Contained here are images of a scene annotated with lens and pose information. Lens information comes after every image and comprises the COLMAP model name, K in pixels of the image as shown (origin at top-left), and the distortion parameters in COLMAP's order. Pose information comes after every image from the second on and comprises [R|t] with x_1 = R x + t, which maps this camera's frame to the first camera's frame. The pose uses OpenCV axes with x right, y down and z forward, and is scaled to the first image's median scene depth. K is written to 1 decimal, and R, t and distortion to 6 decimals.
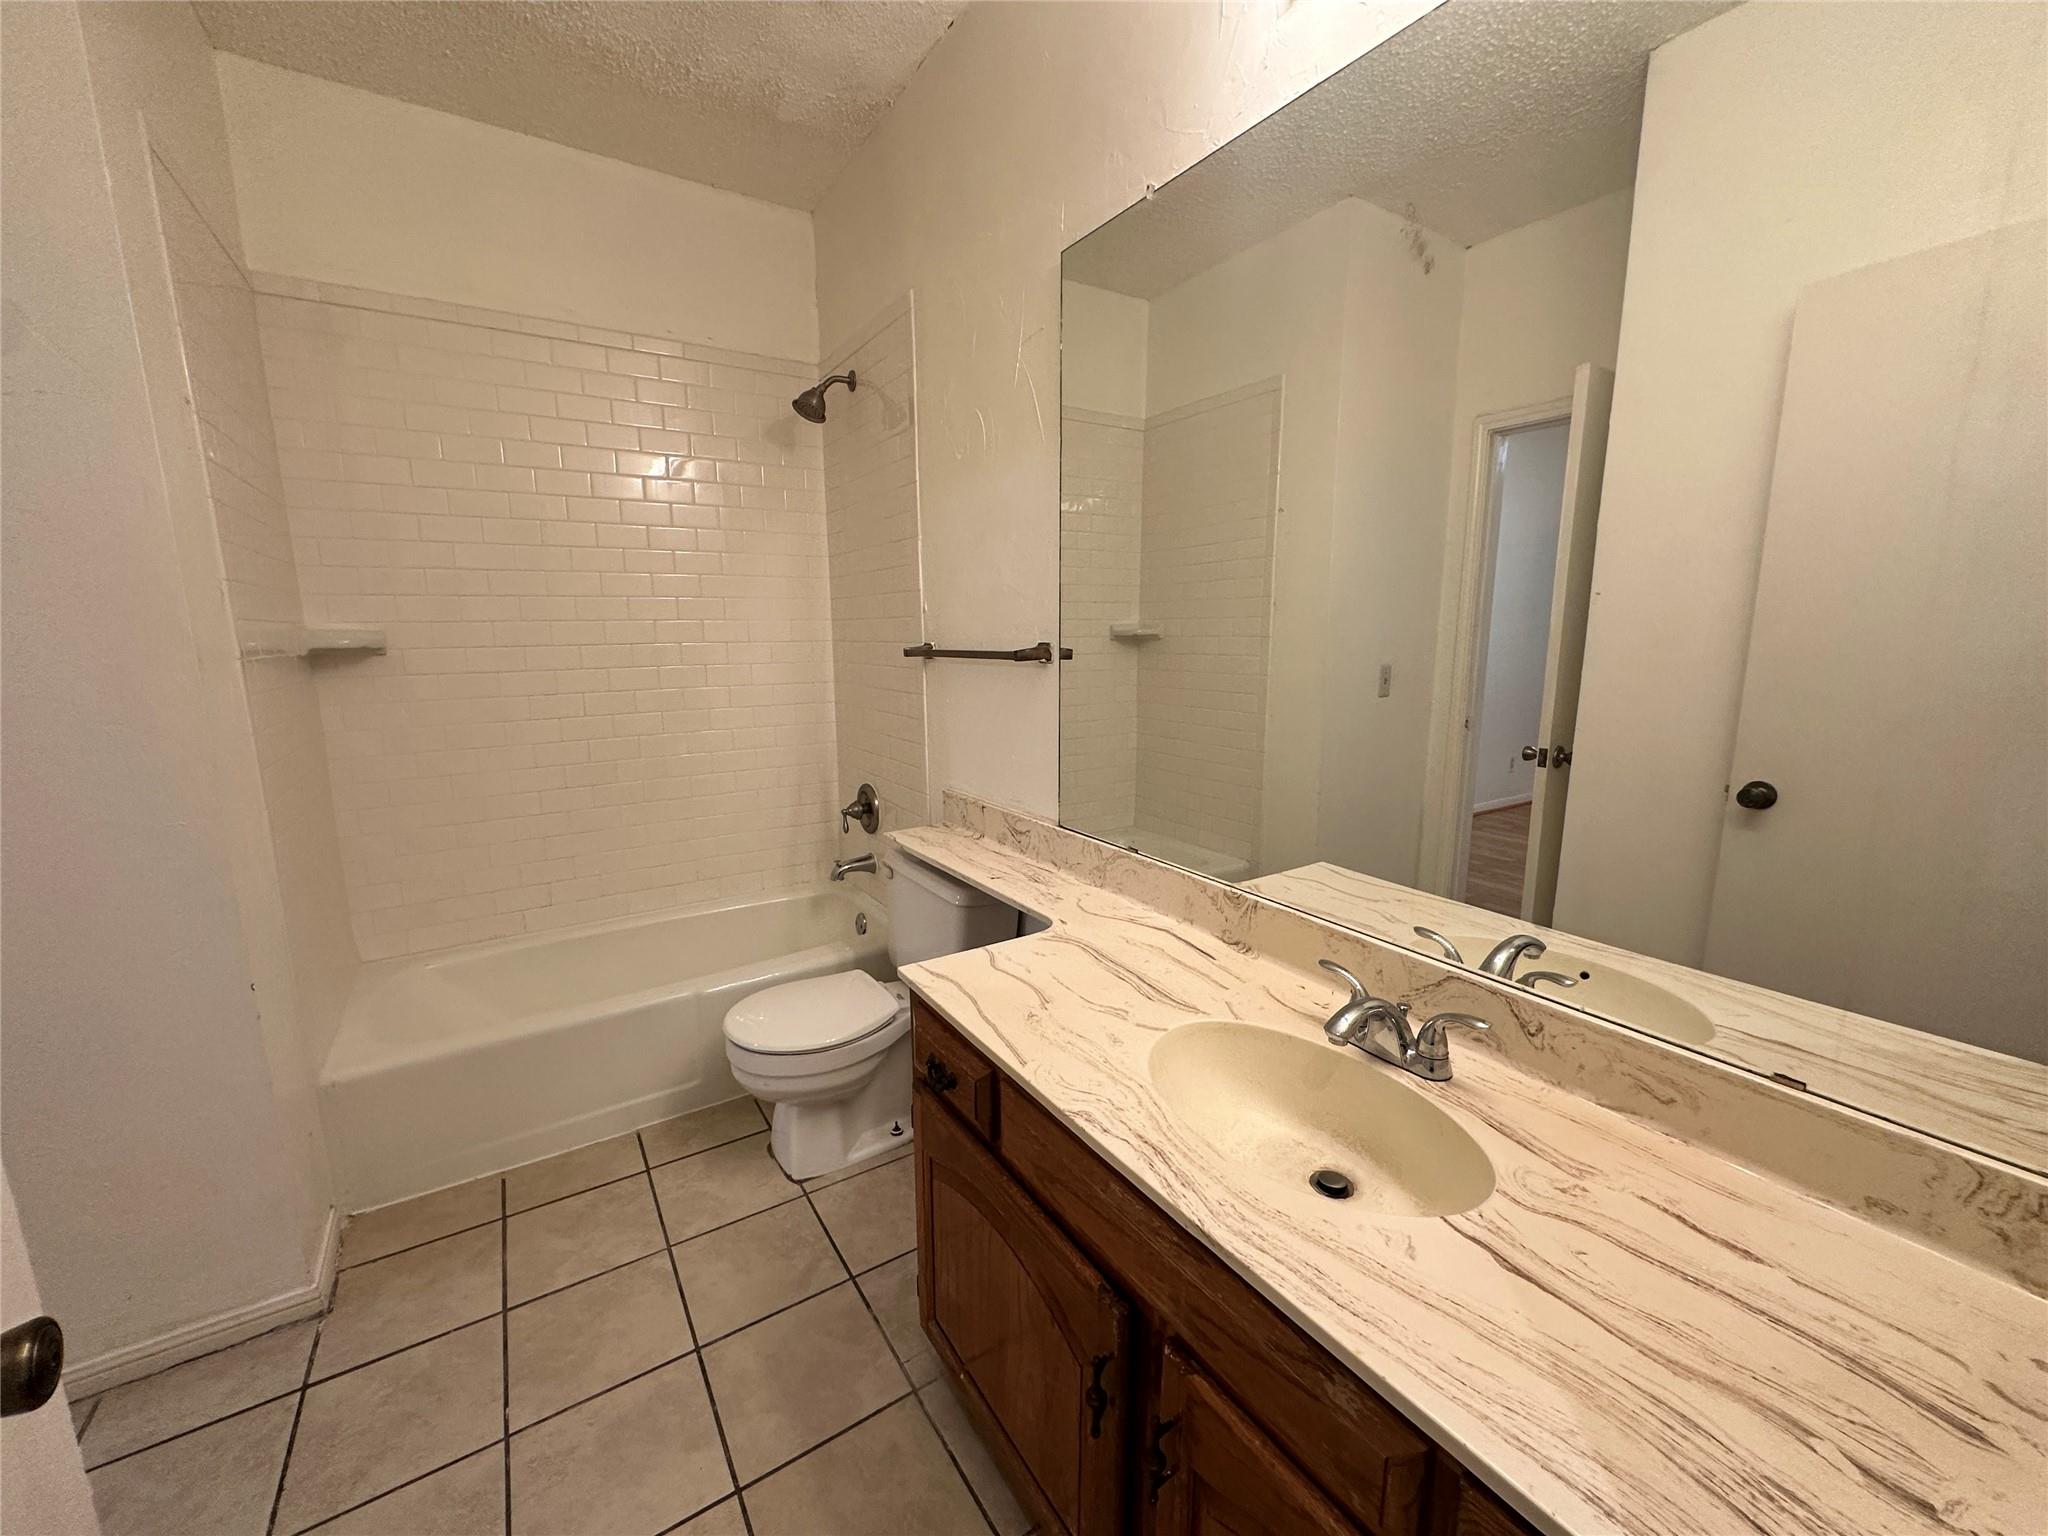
lens RADIAL K [[818.1, 0, 1035.7], [0, 818.1, 753.1], [0, 0, 1]] dist [-0.005465, 0.001498]
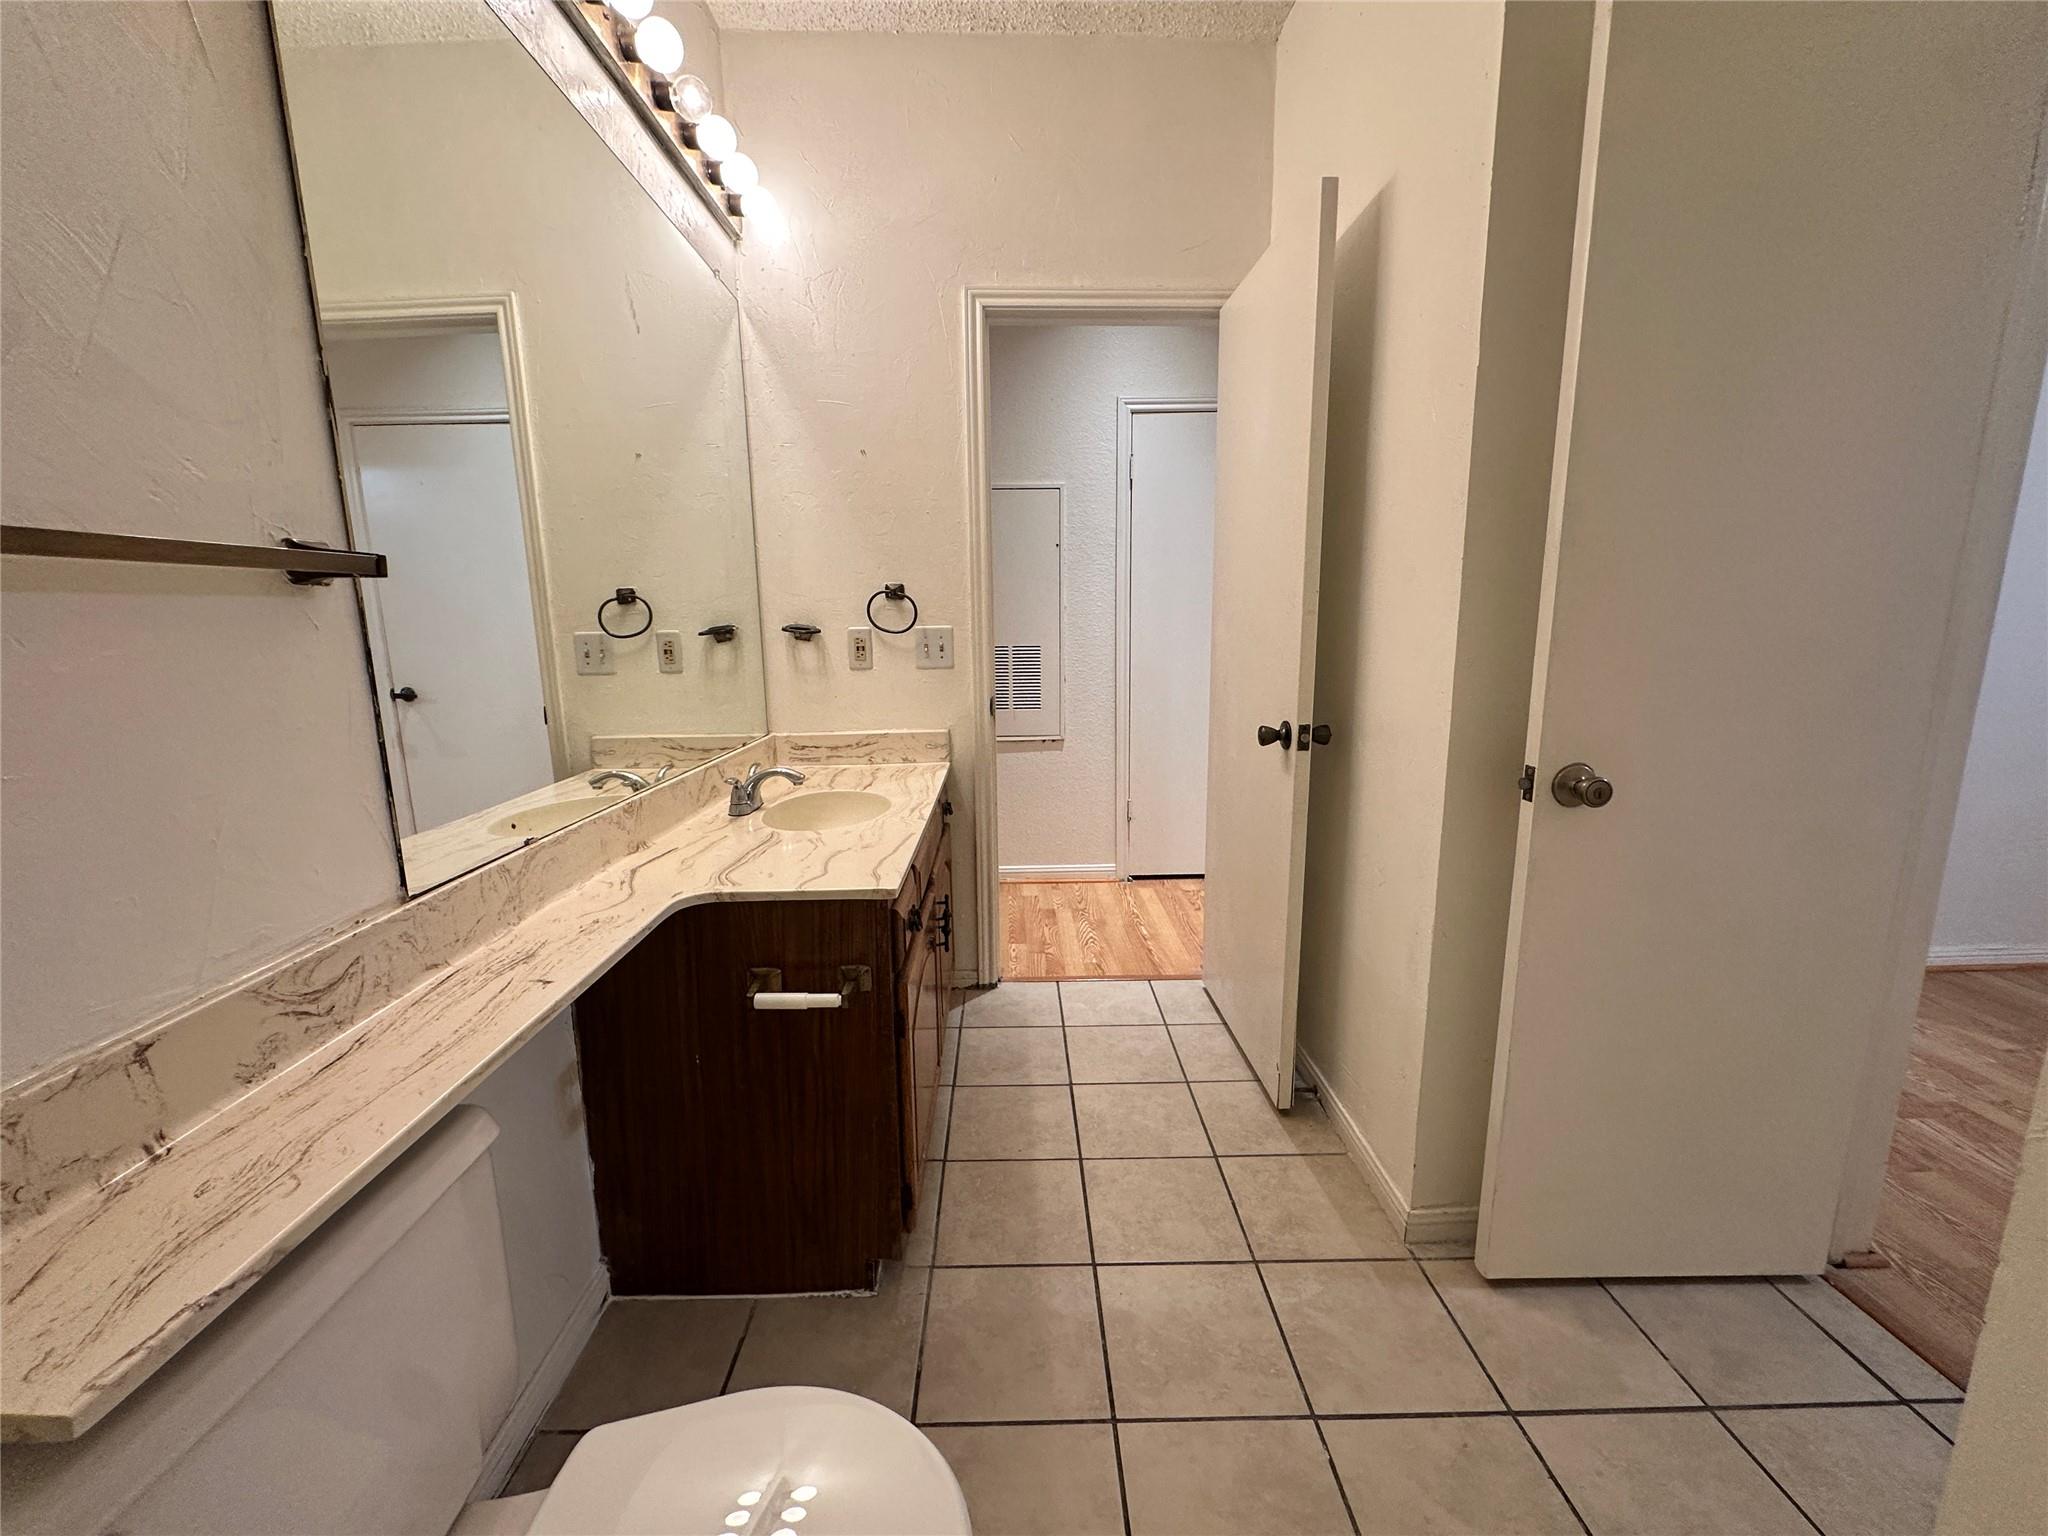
lens RADIAL K [[818.1, 0, 1026.6], [0, 818.1, 759.6], [0, 0, 1]] dist [-0.005465, 0.001498]
pose [[-0.845595, -0.066136, 0.529712, -0.986079], [0.108205, 0.950462, 0.291398, -0.180161], [-0.522743, 0.303722, -0.796550, 2.026854]]
